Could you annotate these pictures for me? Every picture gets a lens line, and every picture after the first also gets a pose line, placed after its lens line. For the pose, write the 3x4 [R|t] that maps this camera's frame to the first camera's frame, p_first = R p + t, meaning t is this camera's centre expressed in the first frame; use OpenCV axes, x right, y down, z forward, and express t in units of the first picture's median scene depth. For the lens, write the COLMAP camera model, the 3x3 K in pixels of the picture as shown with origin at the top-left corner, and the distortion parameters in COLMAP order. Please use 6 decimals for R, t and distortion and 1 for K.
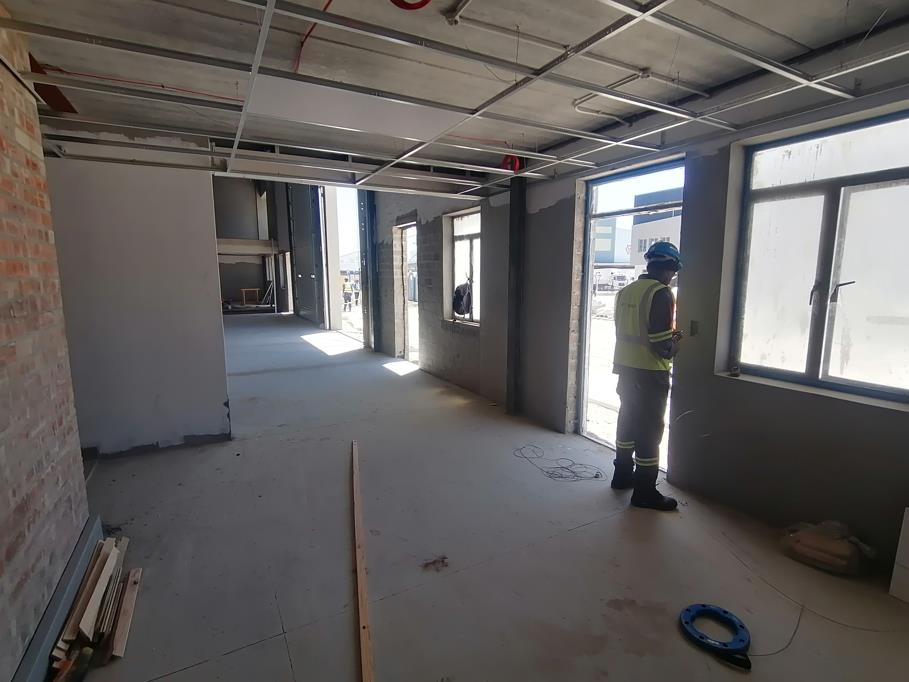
lens RADIAL K [[457.5, 0, 457.2], [0, 457.5, 340.0], [0, 0, 1]] dist [0.004410, -0.000807]
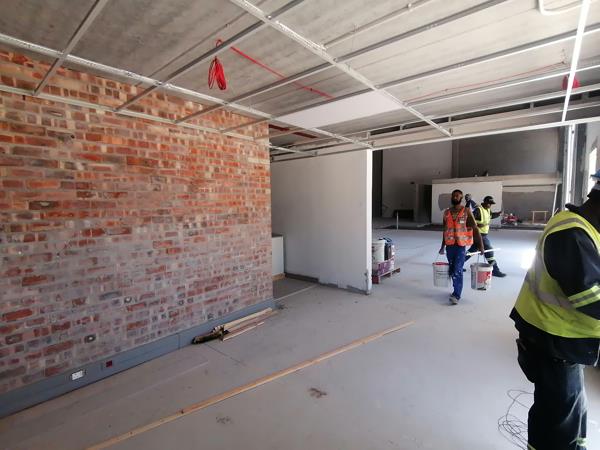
lens RADIAL K [[302.0, 0, 301.8], [0, 302.0, 224.4], [0, 0, 1]] dist [0.004410, -0.000807]
pose [[0.345250, 0.066259, -0.936169, 0.549307], [-0.122849, 0.992113, 0.024913, -0.059450], [0.930436, 0.106406, 0.350667, 0.344753]]
